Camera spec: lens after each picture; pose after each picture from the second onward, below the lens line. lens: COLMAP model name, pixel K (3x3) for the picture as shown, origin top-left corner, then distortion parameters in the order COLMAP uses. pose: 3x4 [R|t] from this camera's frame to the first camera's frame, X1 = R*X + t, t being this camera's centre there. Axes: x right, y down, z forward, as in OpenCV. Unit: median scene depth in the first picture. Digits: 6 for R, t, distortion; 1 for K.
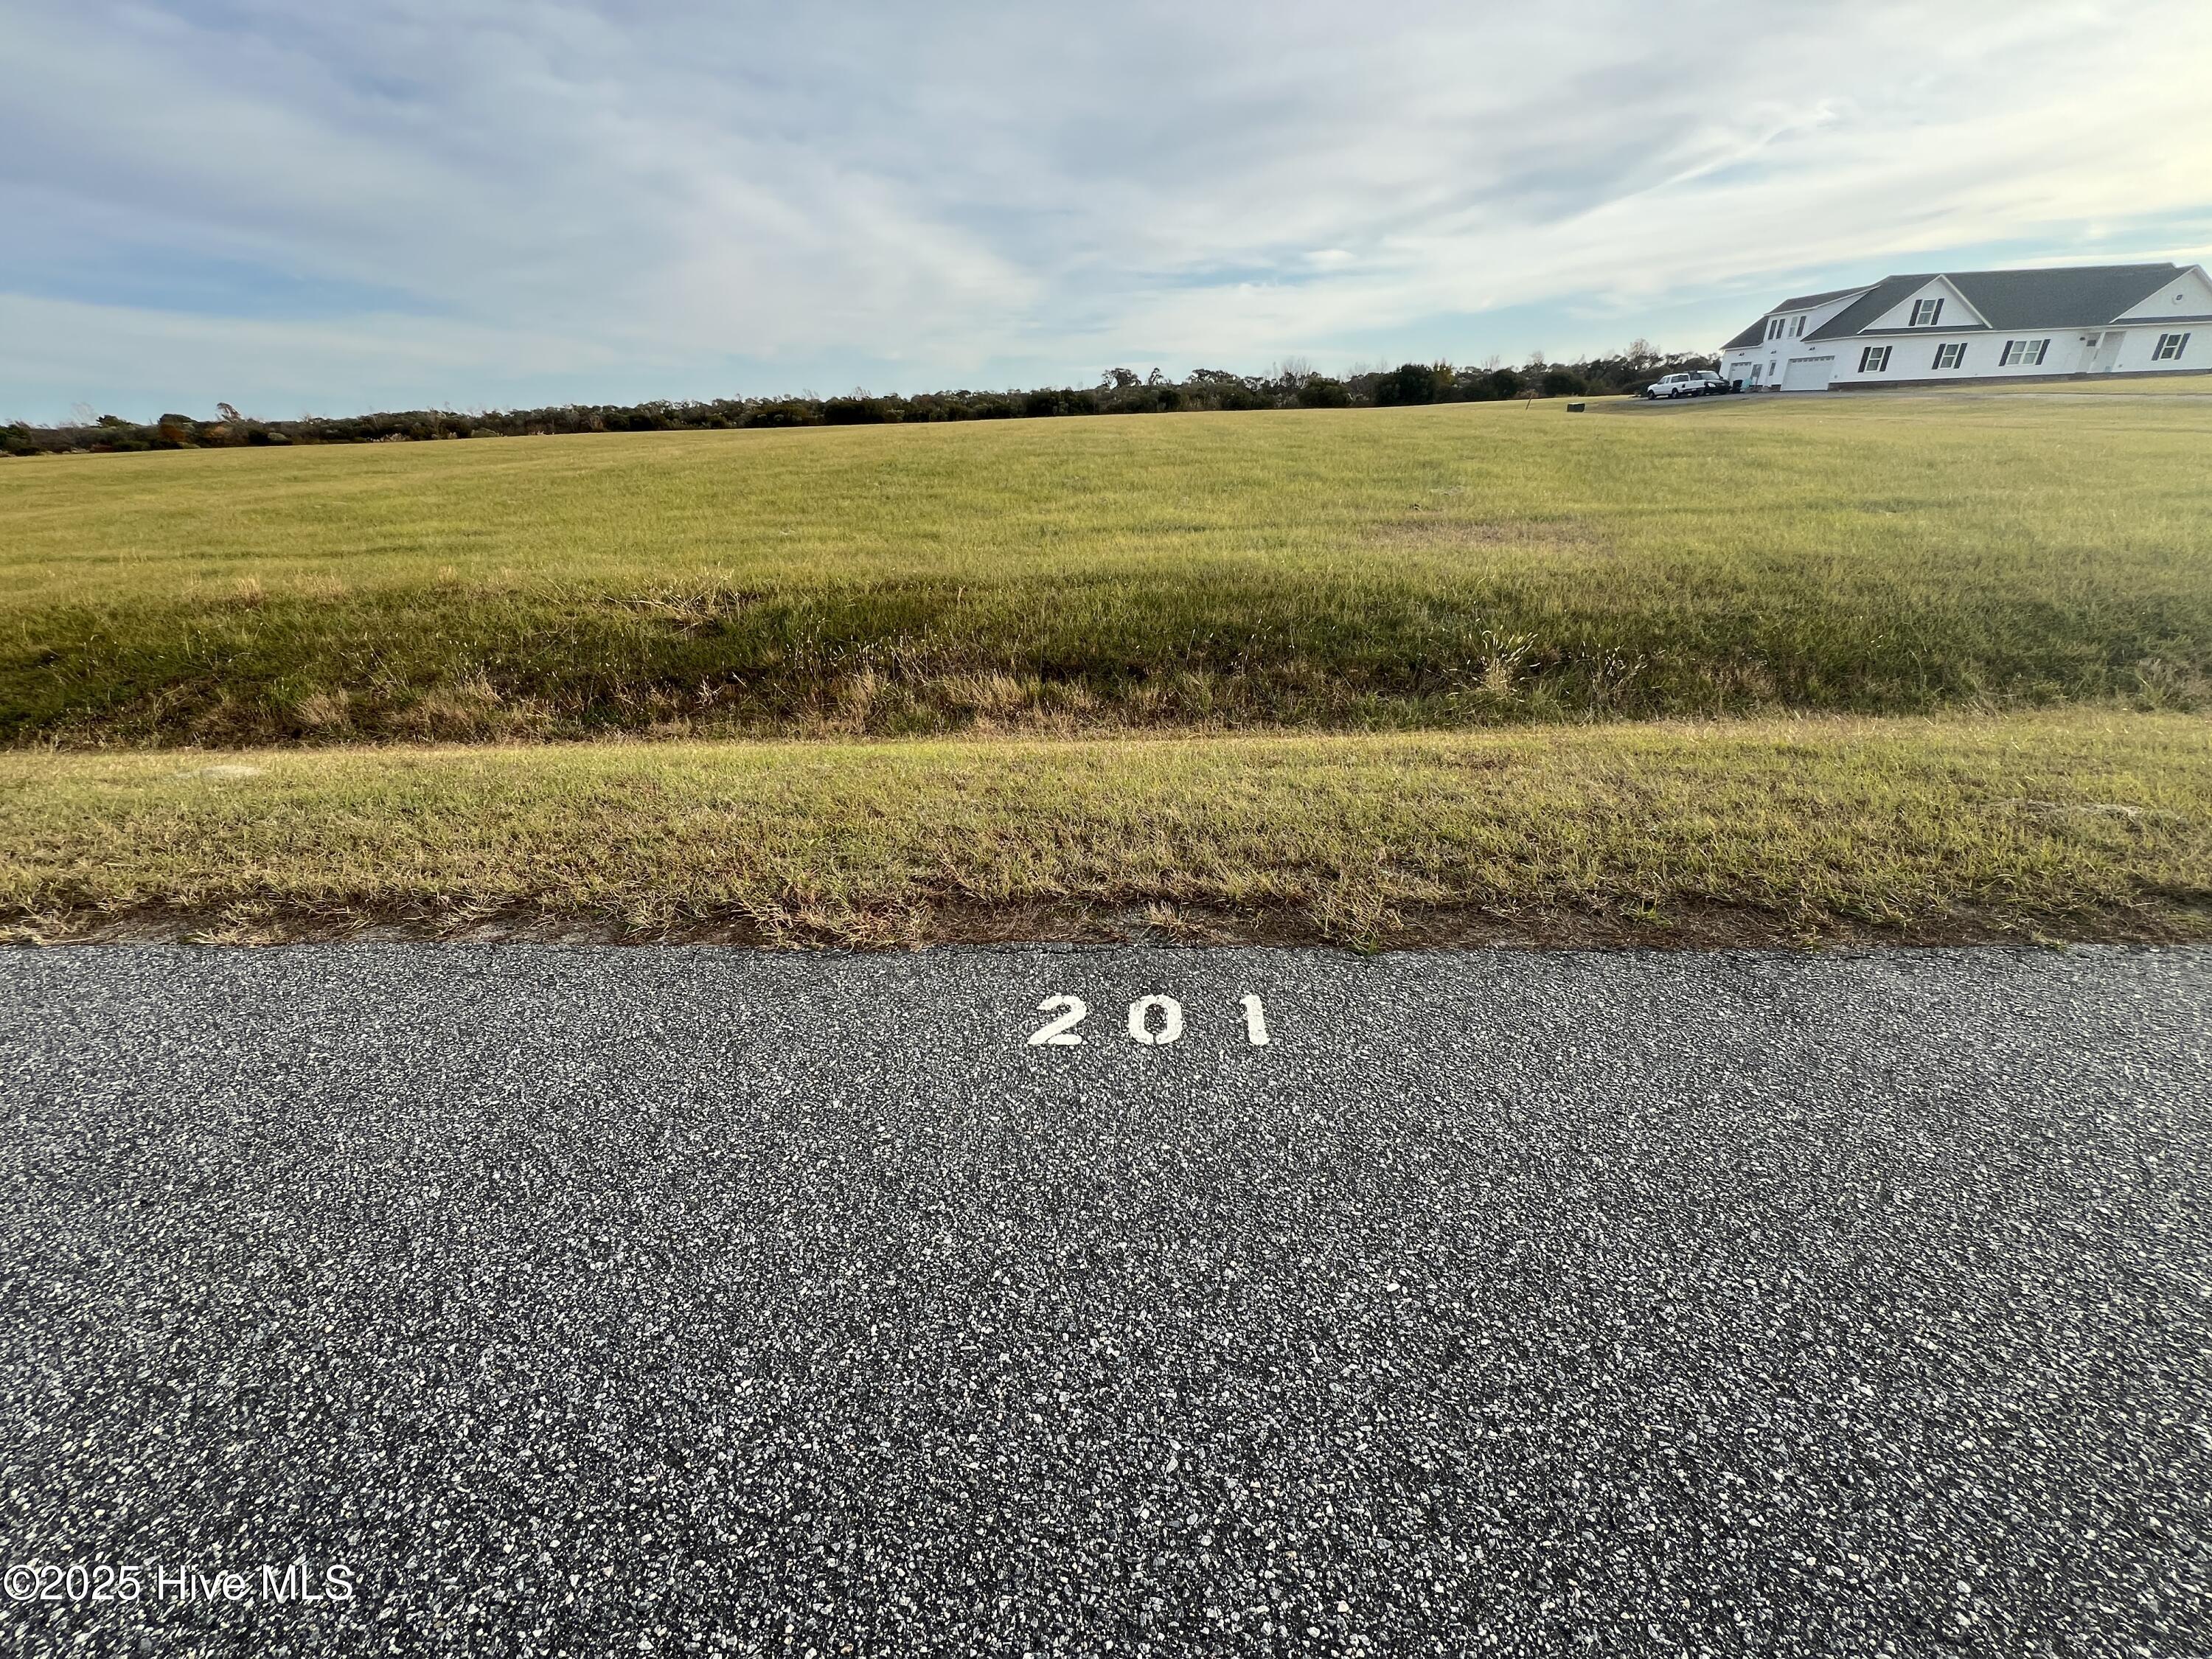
lens RADIAL K [[880.0, 0, 1121.2], [0, 880.0, 823.5], [0, 0, 1]] dist [0.001337, -0.000917]
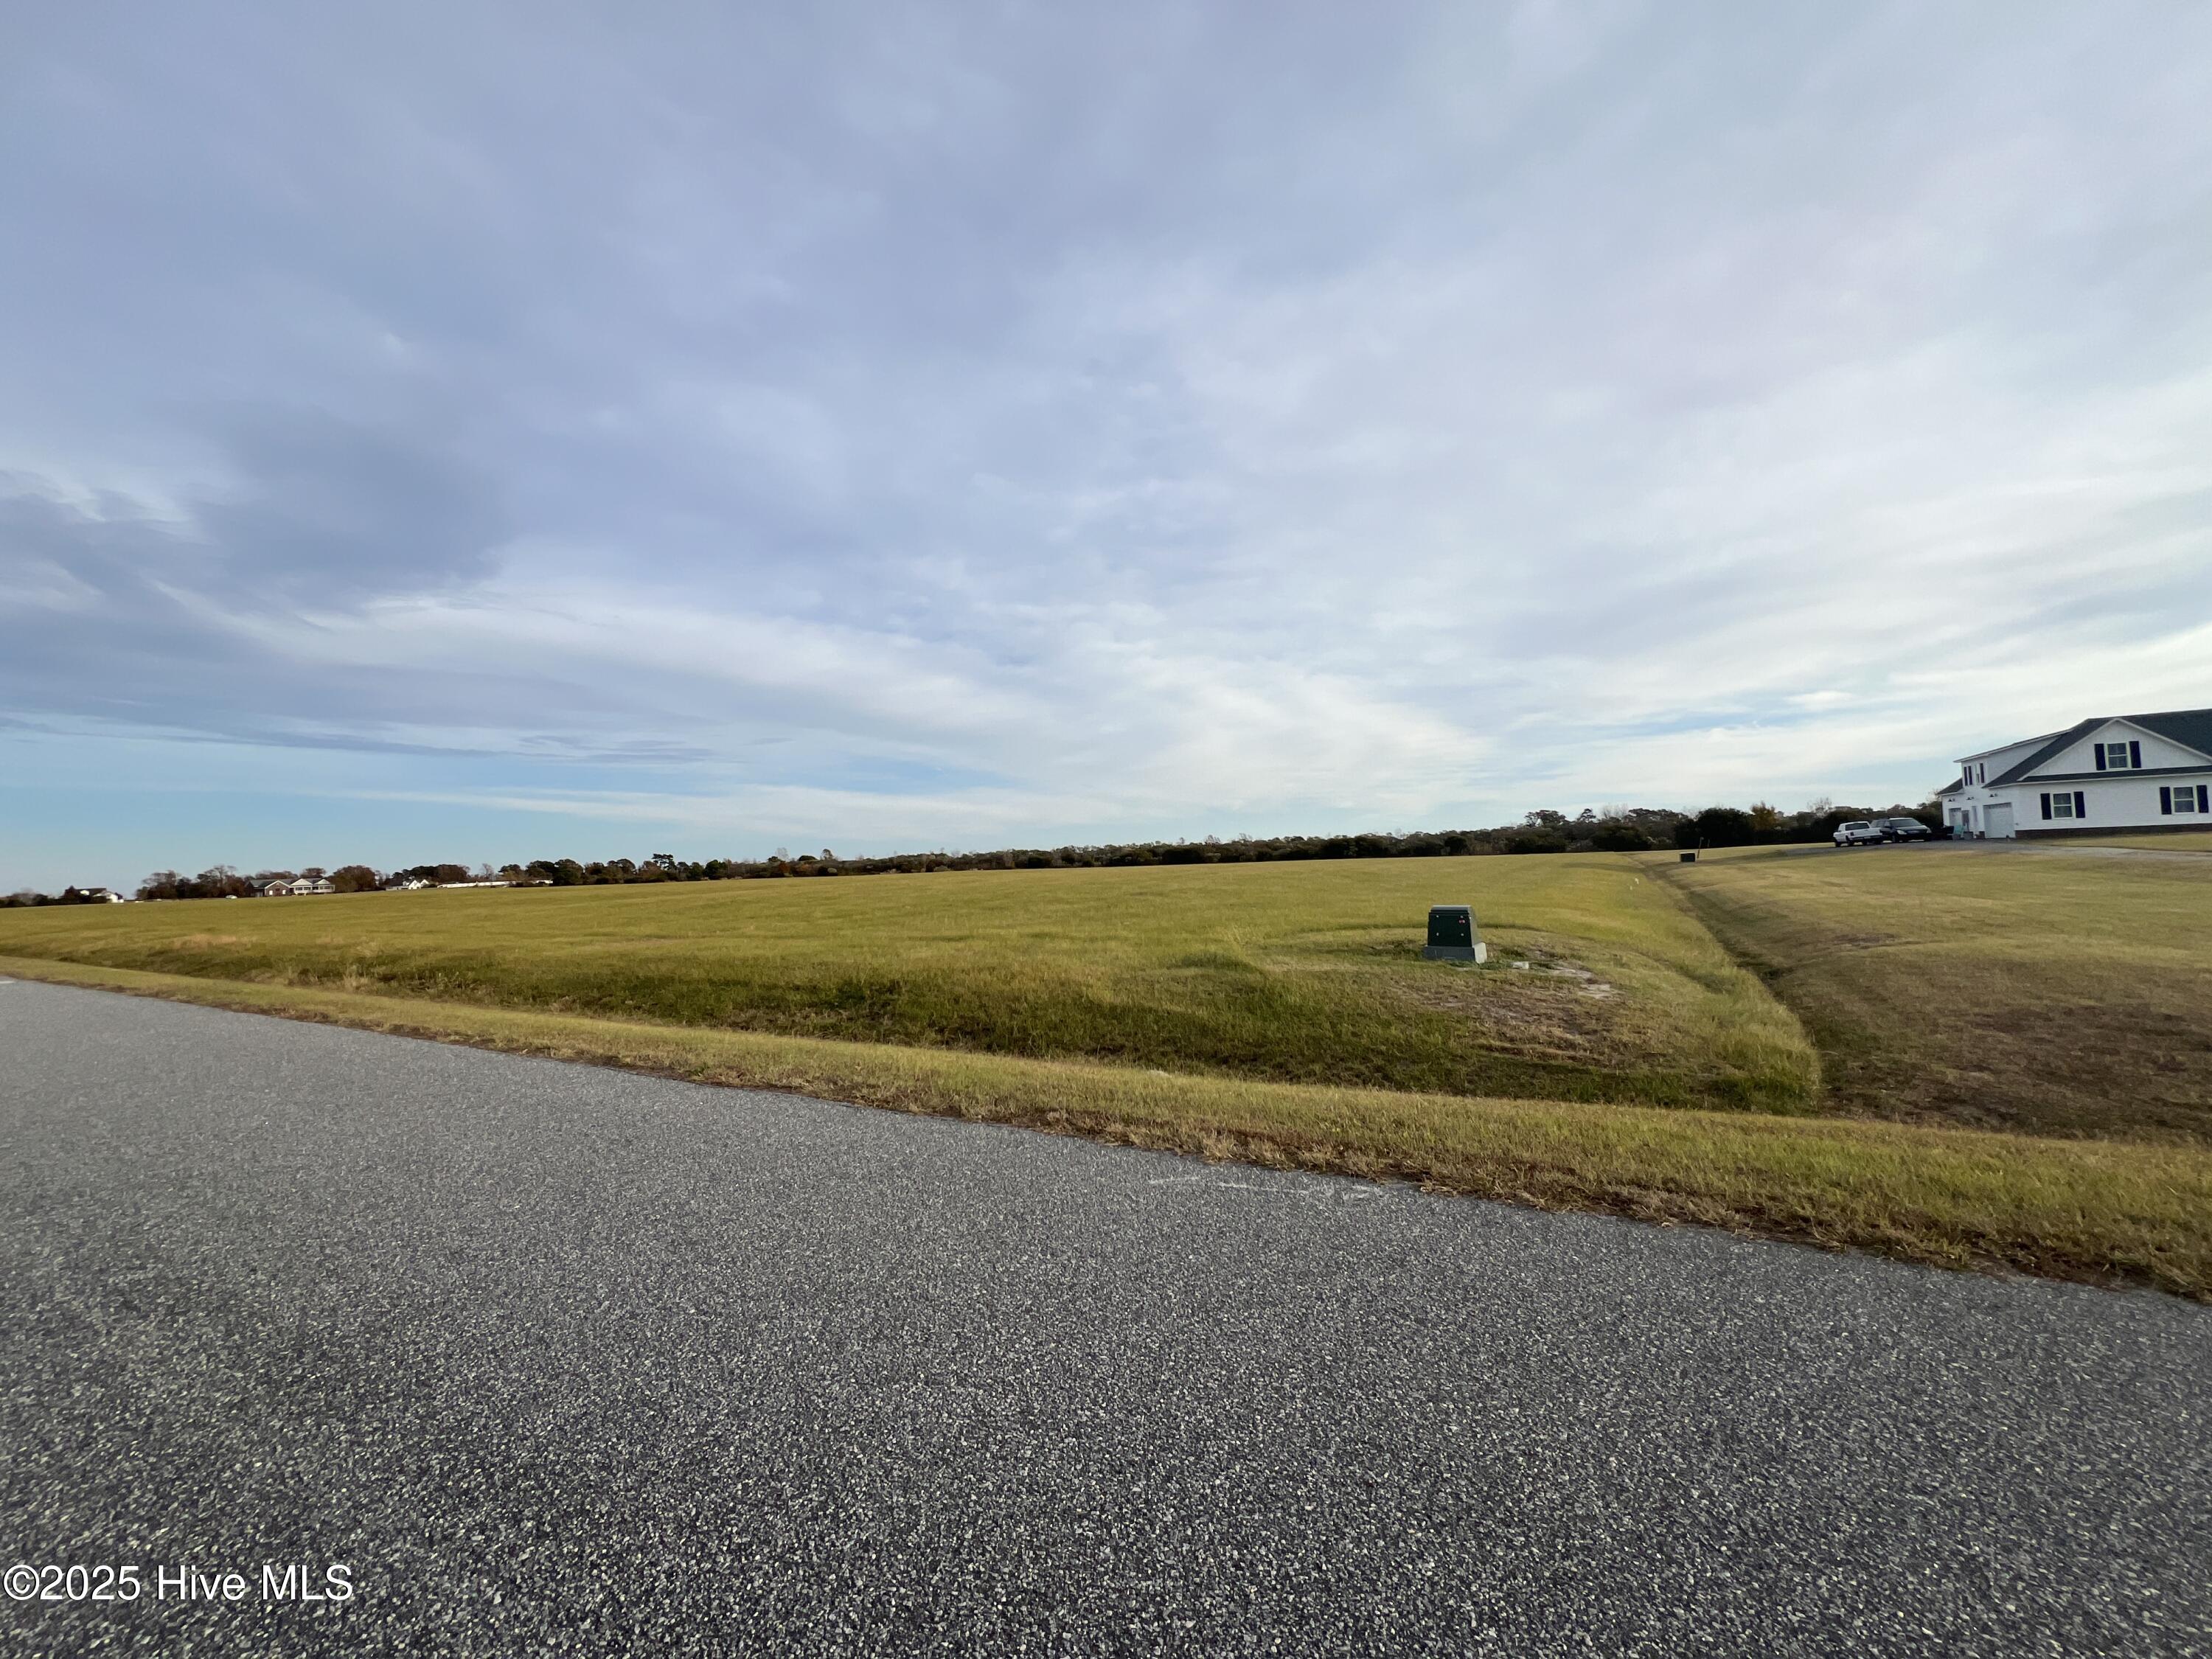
lens RADIAL K [[880.0, 0, 1119.6], [0, 880.0, 796.0], [0, 0, 1]] dist [0.001337, -0.000917]
pose [[0.885905, -0.032556, -0.462723, 0.142567], [-0.192180, 0.882136, -0.430003, -0.000649], [0.422184, 0.469868, 0.775232, -0.011043]]
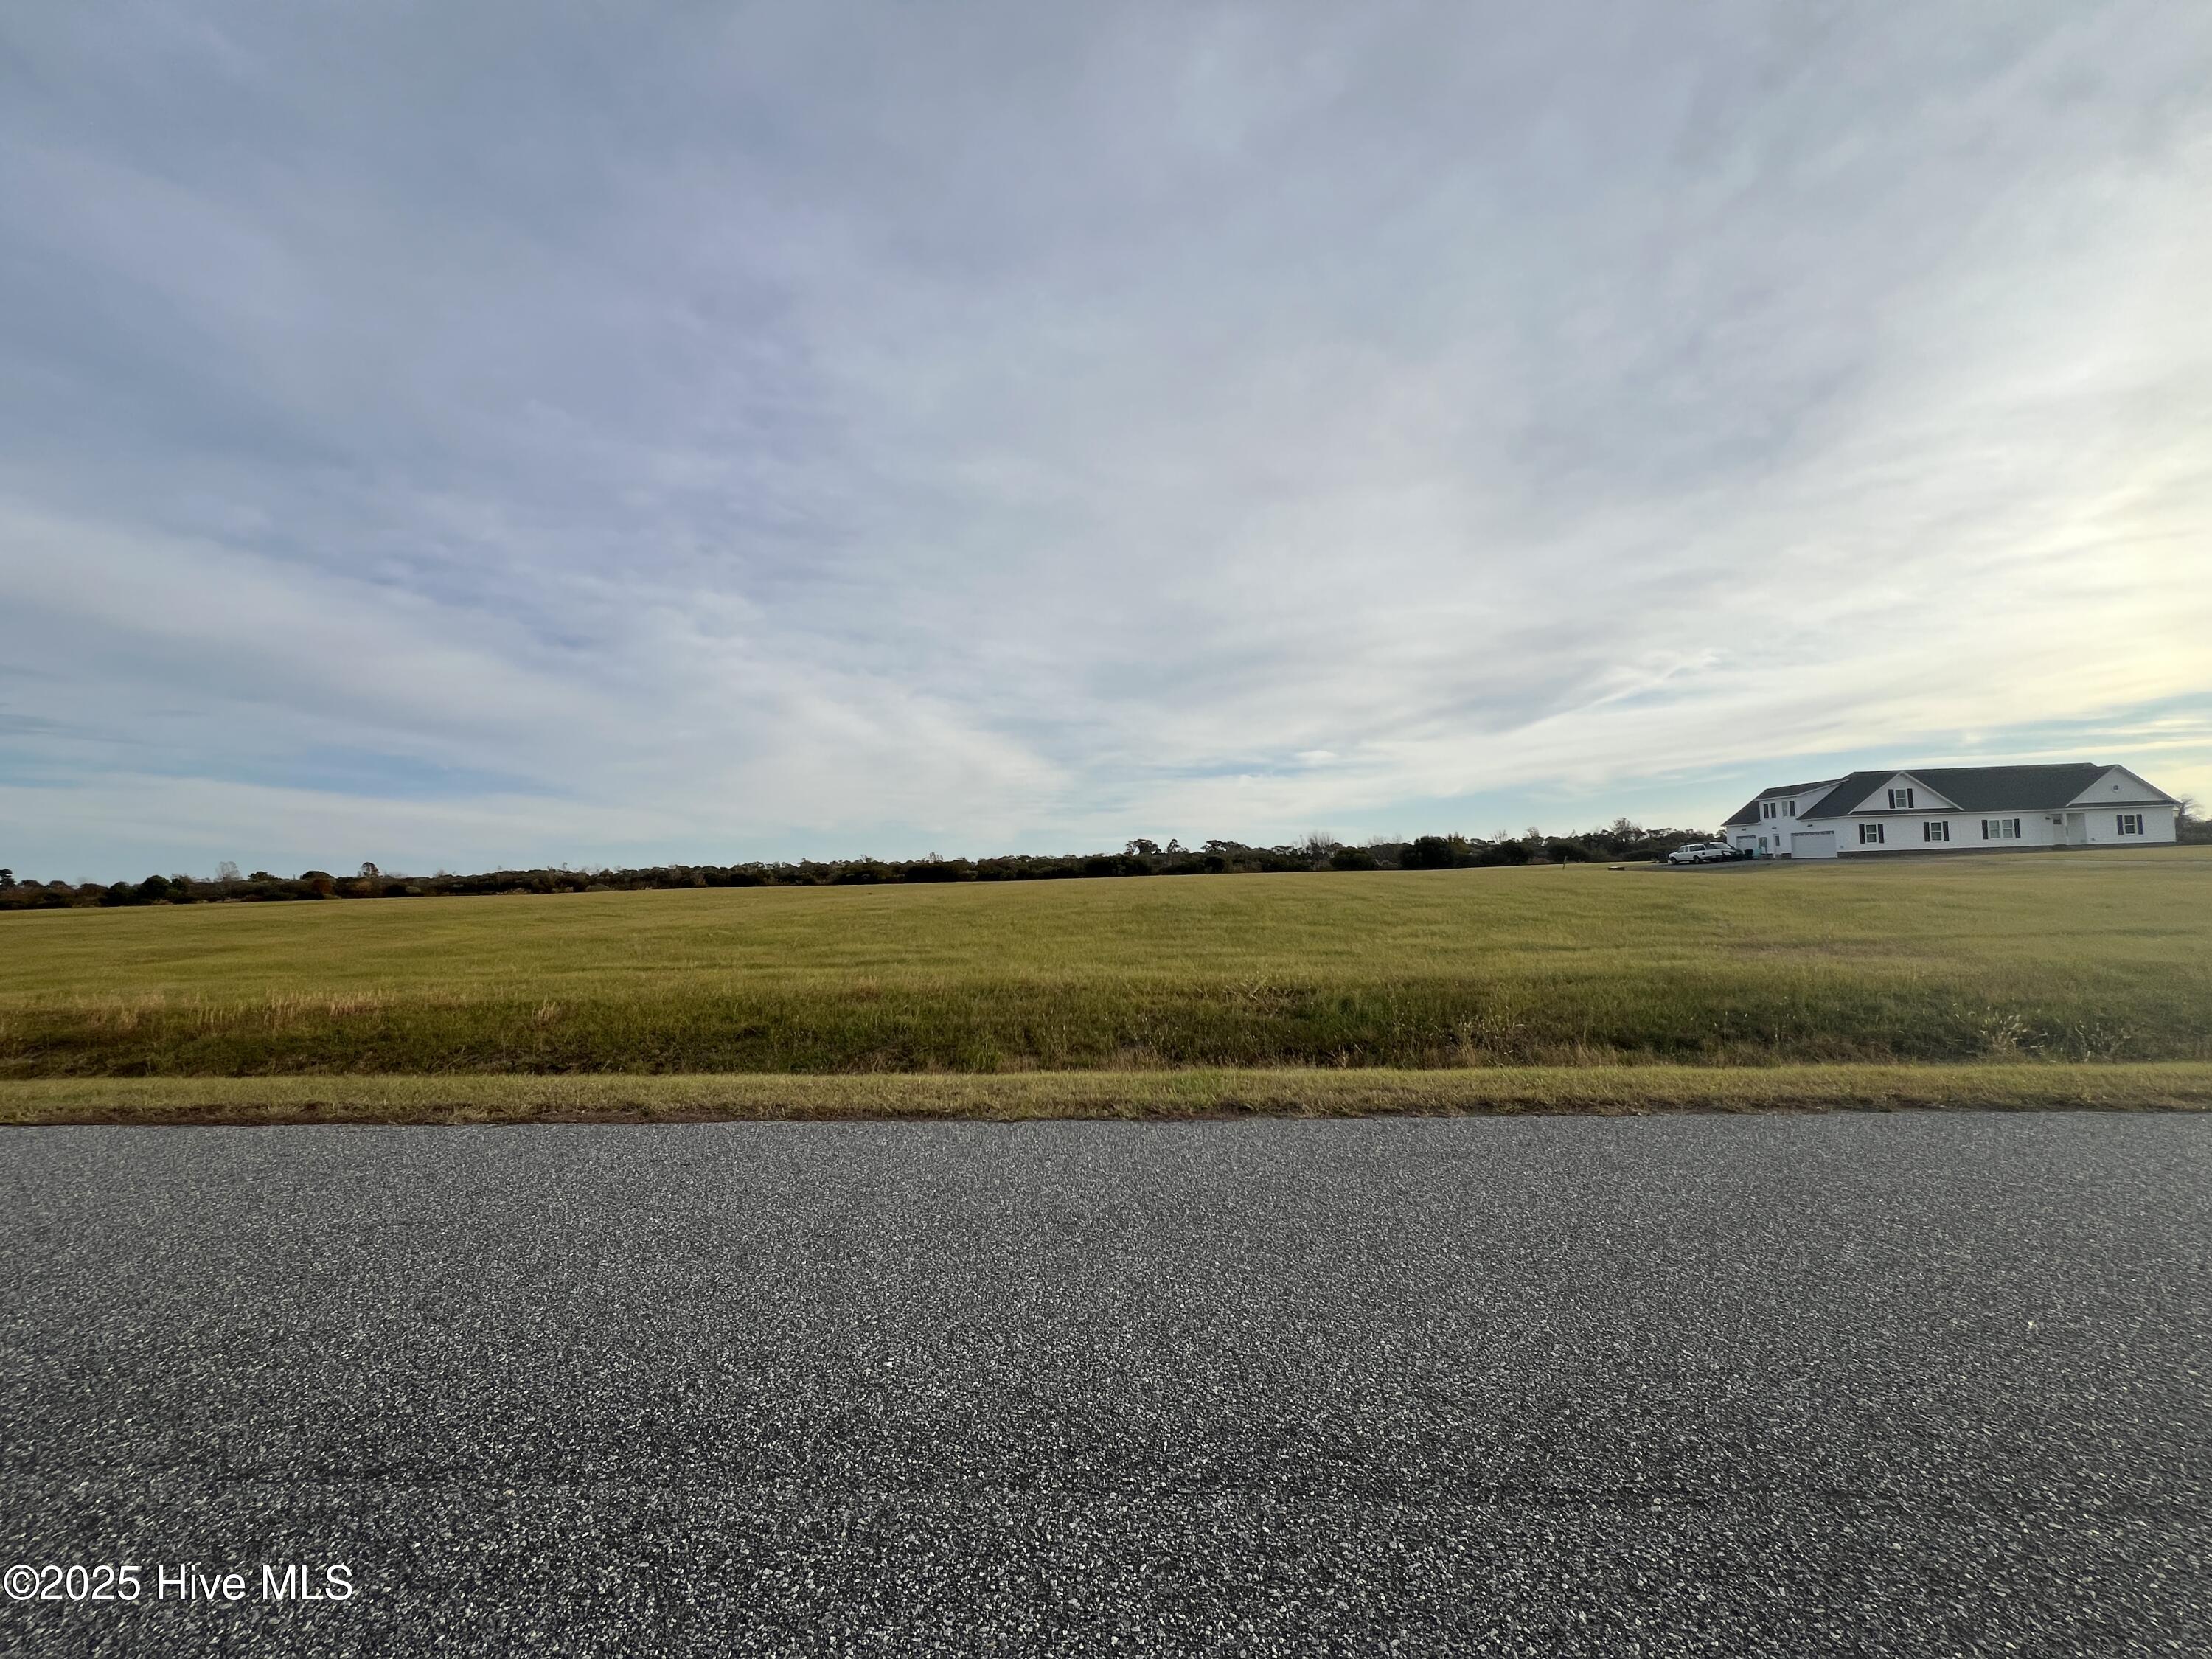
lens RADIAL K [[880.0, 0, 1121.7], [0, 880.0, 872.5], [0, 0, 1]] dist [0.001337, -0.000917]
pose [[0.999832, 0.005080, -0.017601, -0.033750], [-0.012083, 0.905047, -0.425140, 0.006784], [0.013770, 0.425281, 0.904956, -0.011644]]
